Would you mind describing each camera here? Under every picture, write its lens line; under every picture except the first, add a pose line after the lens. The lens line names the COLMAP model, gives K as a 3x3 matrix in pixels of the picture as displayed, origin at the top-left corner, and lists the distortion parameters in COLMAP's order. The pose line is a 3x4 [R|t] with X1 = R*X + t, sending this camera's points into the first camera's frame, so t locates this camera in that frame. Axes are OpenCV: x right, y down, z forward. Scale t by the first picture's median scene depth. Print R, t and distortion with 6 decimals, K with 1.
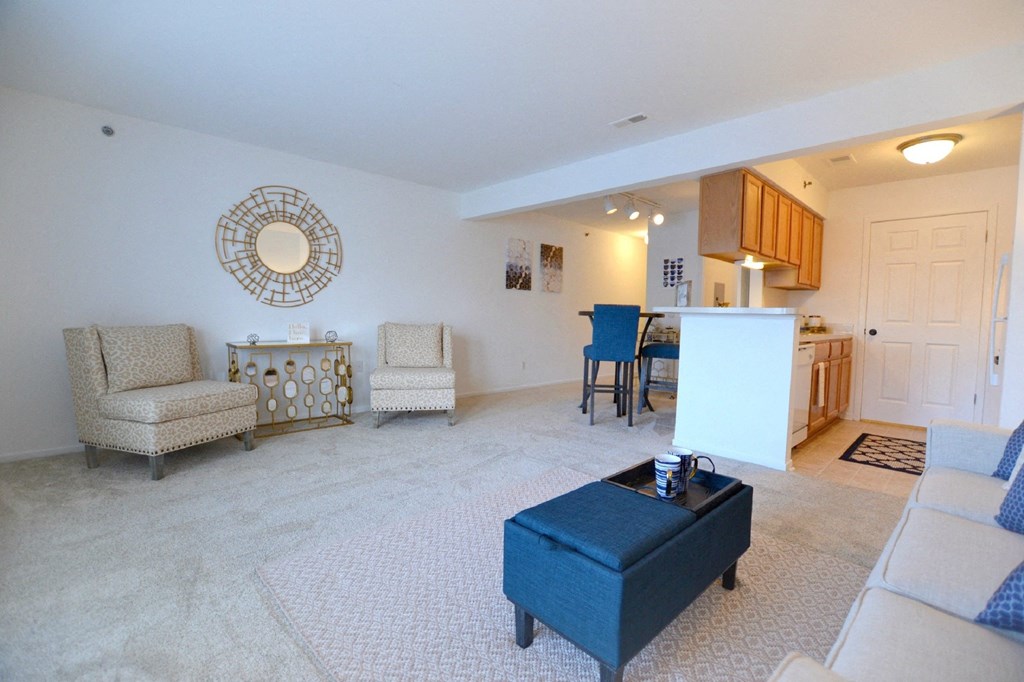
lens RADIAL K [[456.5, 0, 517.3], [0, 456.5, 338.4], [0, 0, 1]] dist [-0.027769, -0.000049]
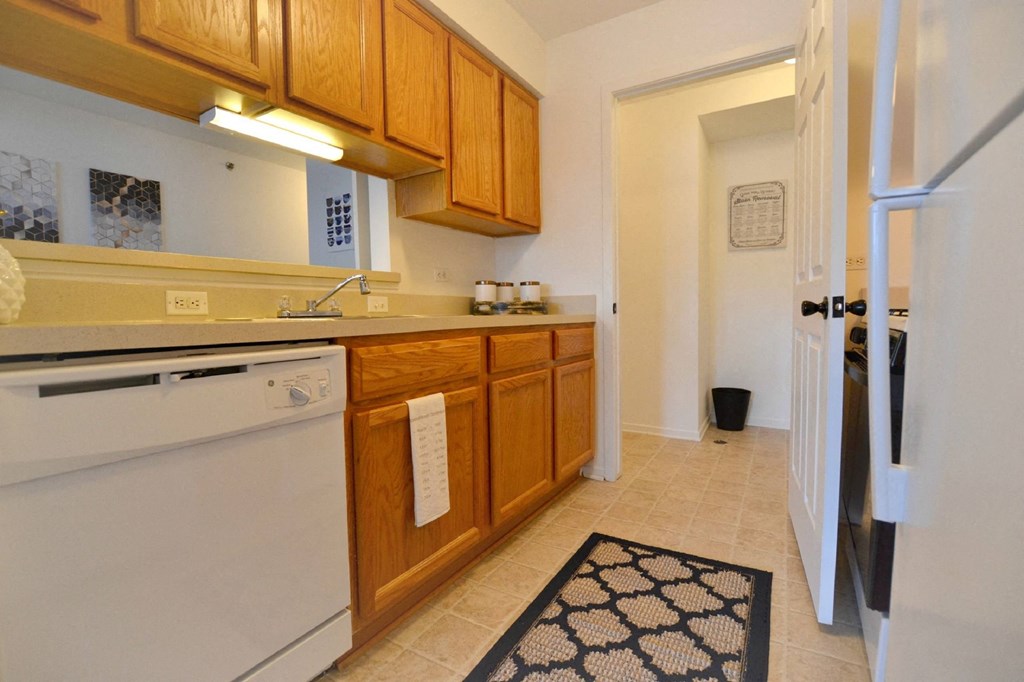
lens RADIAL K [[456.5, 0, 511.1], [0, 456.5, 339.3], [0, 0, 1]] dist [-0.027769, -0.000049]
pose [[0.968963, -0.049205, 0.242259, 0.406027], [0.047084, 0.998785, 0.014537, 0.005323], [-0.242680, -0.002680, 0.970103, 0.398445]]
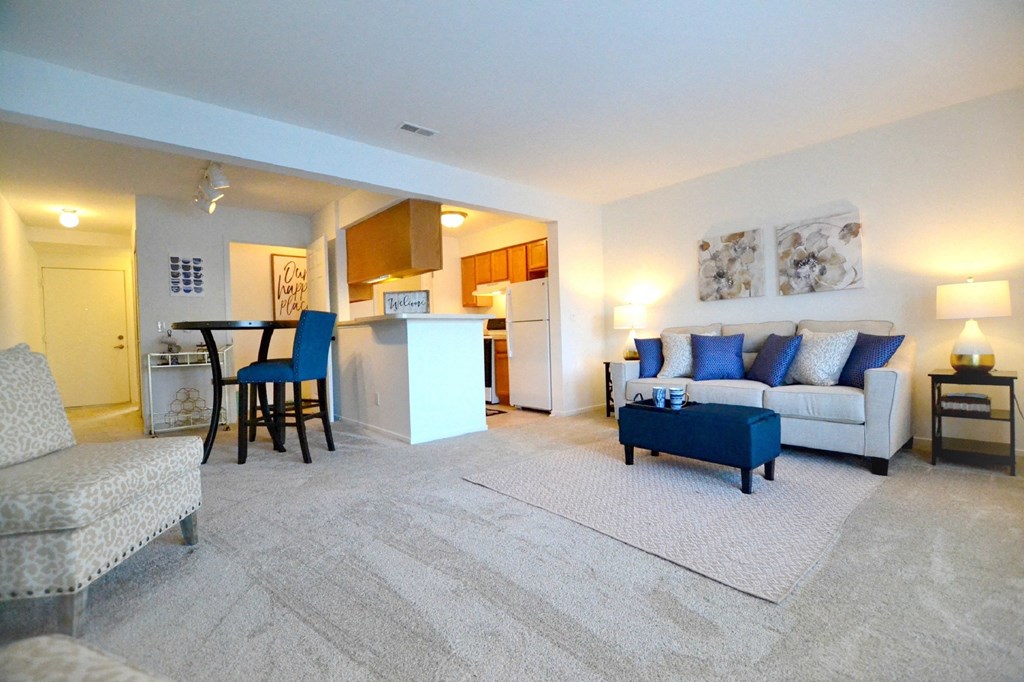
lens RADIAL K [[456.5, 0, 514.8], [0, 456.5, 343.2], [0, 0, 1]] dist [-0.027769, -0.000049]
pose [[0.051708, -0.053860, 0.997209, -0.411106], [0.082408, 0.995369, 0.049488, -0.018845], [-0.995256, 0.079619, 0.055907, 0.400622]]
